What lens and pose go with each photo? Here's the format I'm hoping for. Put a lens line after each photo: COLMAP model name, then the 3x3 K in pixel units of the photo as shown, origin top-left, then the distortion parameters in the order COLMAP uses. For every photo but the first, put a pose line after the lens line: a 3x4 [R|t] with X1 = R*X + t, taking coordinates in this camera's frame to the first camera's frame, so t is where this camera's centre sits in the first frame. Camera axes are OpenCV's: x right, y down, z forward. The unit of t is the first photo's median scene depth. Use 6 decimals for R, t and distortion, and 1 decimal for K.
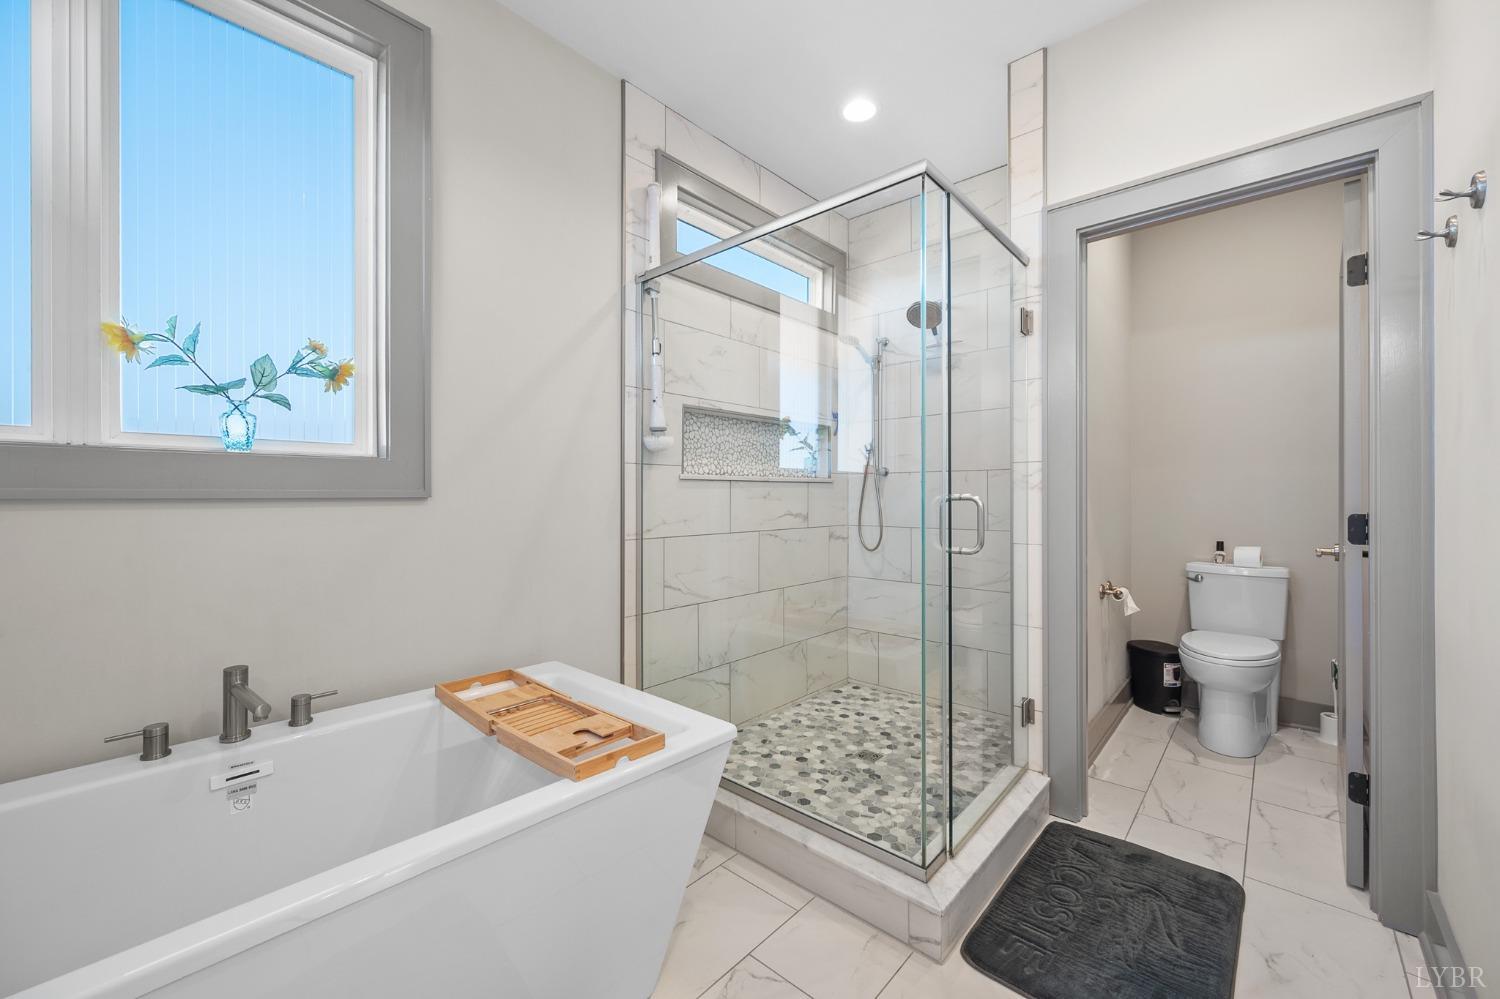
lens RADIAL K [[592.0, 0, 751.8], [0, 592.0, 489.9], [0, 0, 1]] dist [0.000126, -0.000082]
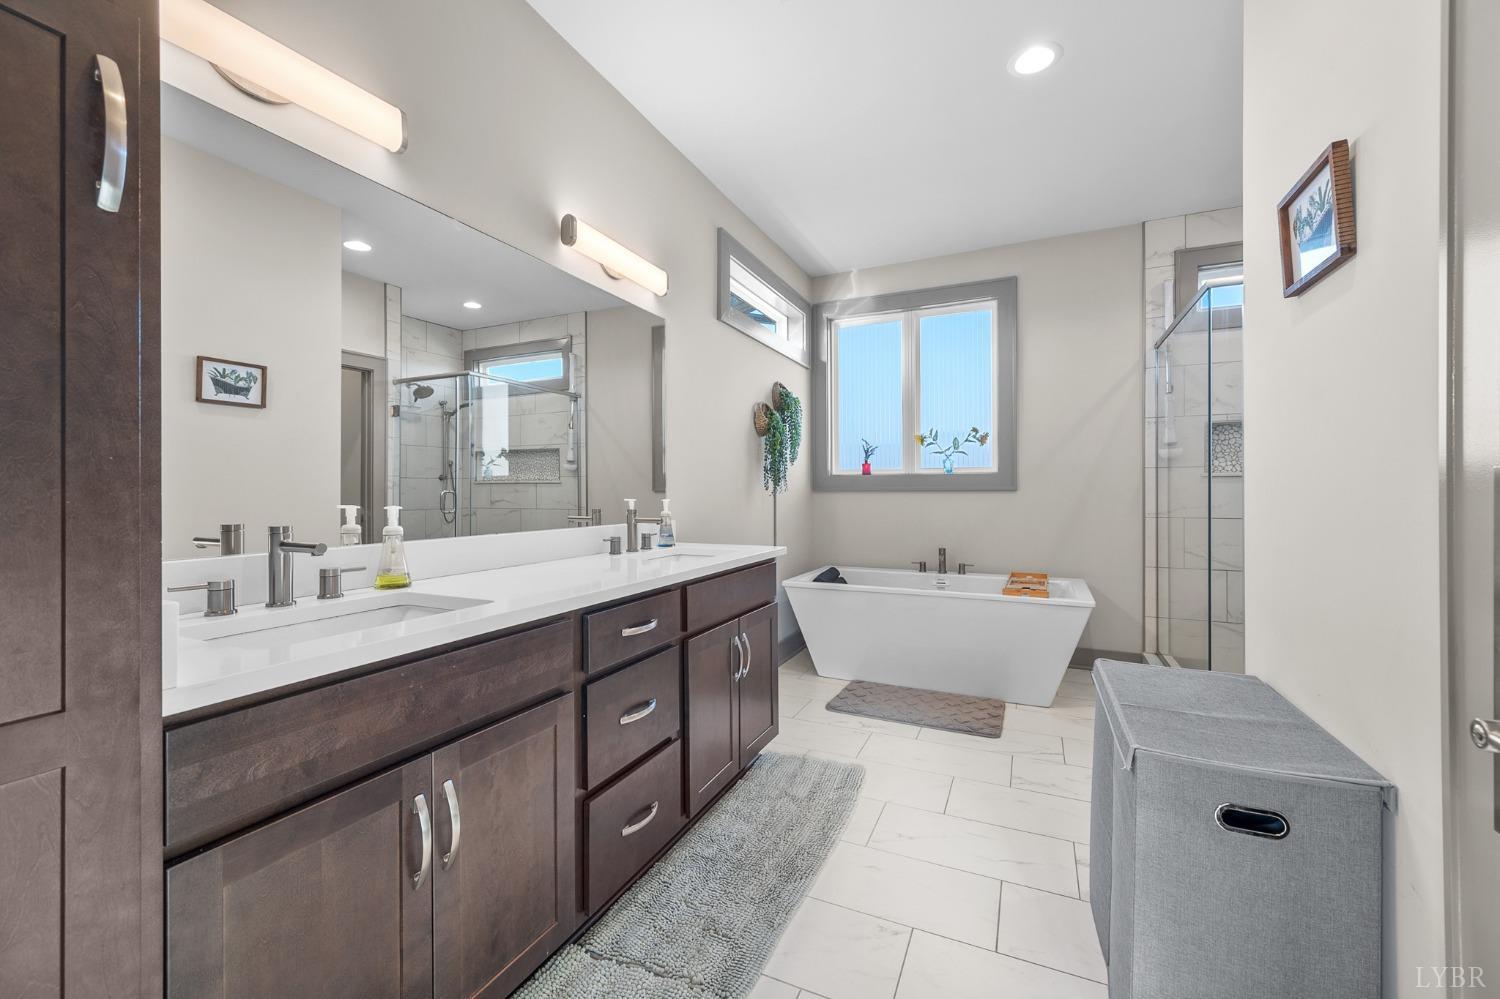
lens RADIAL K [[592.0, 0, 750.2], [0, 592.0, 496.5], [0, 0, 1]] dist [0.000126, -0.000082]
pose [[0.291219, -0.003284, -0.956651, 1.409674], [0.004623, 0.999987, -0.002025, 0.040487], [0.956645, -0.003833, 0.291230, -0.646048]]
